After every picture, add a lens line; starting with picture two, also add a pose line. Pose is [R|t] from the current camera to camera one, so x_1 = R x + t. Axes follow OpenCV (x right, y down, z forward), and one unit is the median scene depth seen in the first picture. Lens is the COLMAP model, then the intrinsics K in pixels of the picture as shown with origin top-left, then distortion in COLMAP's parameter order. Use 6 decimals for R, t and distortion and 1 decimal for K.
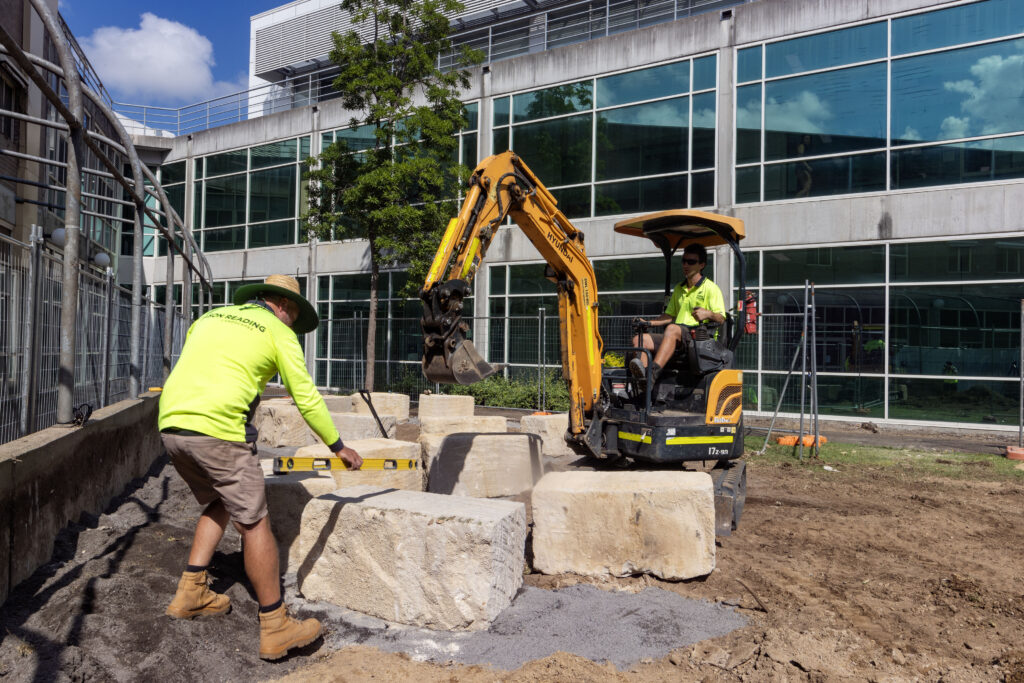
lens RADIAL K [[693.1, 0, 517.5], [0, 693.1, 329.9], [0, 0, 1]] dist [-0.000558, -0.001067]
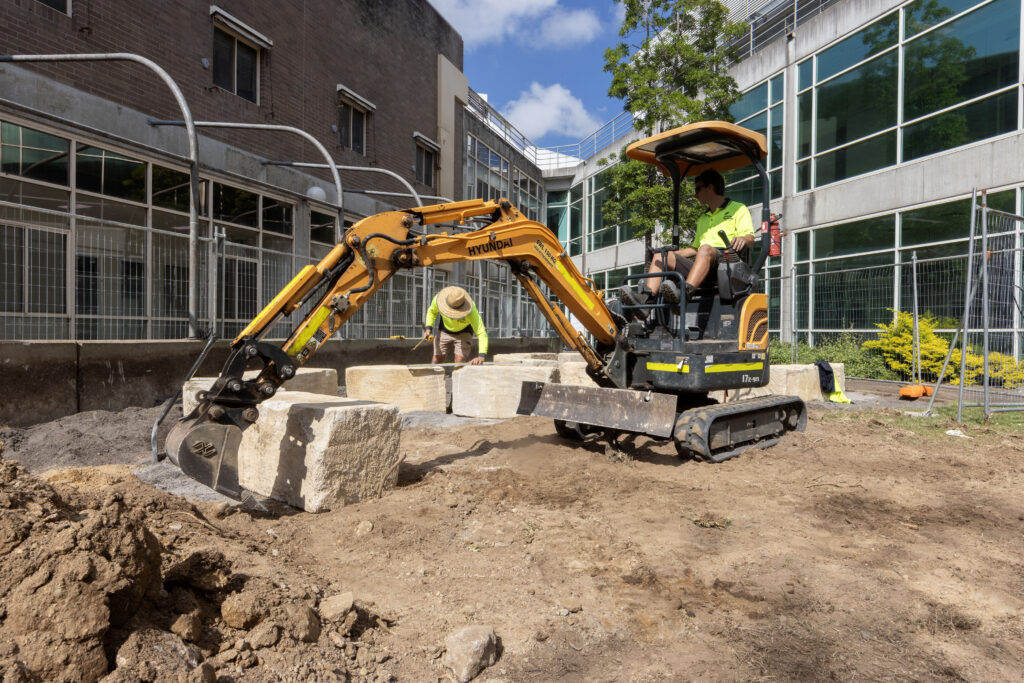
lens RADIAL K [[602.8, 0, 510.9], [0, 602.8, 339.5], [0, 0, 1]] dist [-0.000681, -0.000922]
pose [[0.753095, 0.000796, -0.657911, 0.227900], [0.015477, 0.999701, 0.018925, 0.039605], [0.657729, -0.024435, 0.752858, 0.068965]]
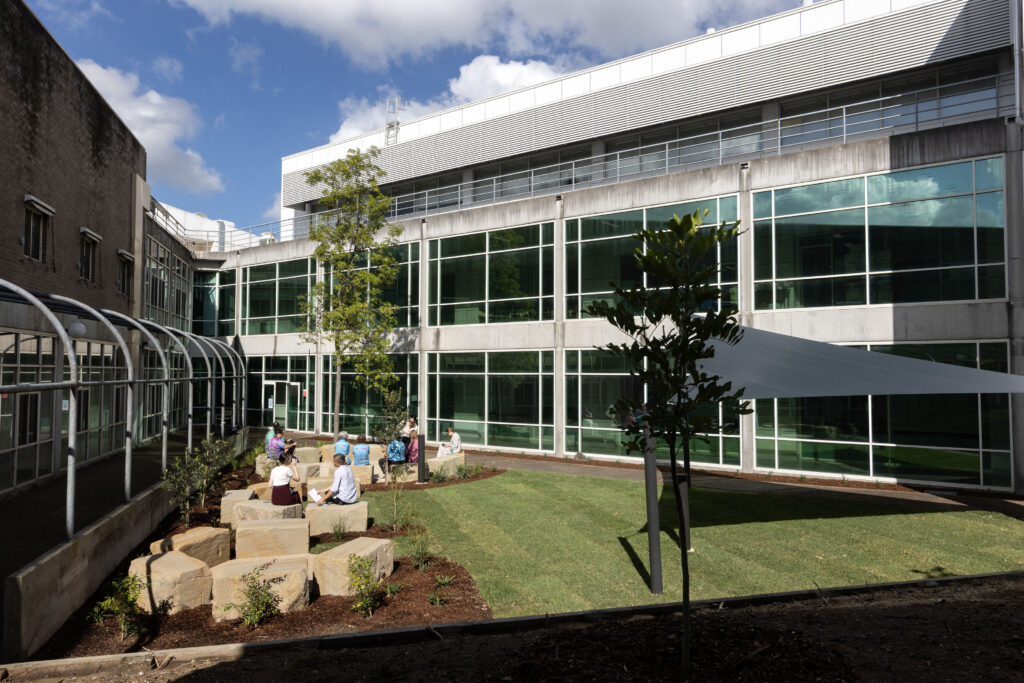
lens RADIAL K [[700.1, 0, 510.2], [0, 700.1, 343.6], [0, 0, 1]] dist [-0.005393, -0.005188]
pose [[0.995290, -0.014118, -0.095905, 0.285680], [0.012310, 0.999736, -0.019420, -0.081668], [0.096154, 0.018148, 0.995201, -0.484510]]
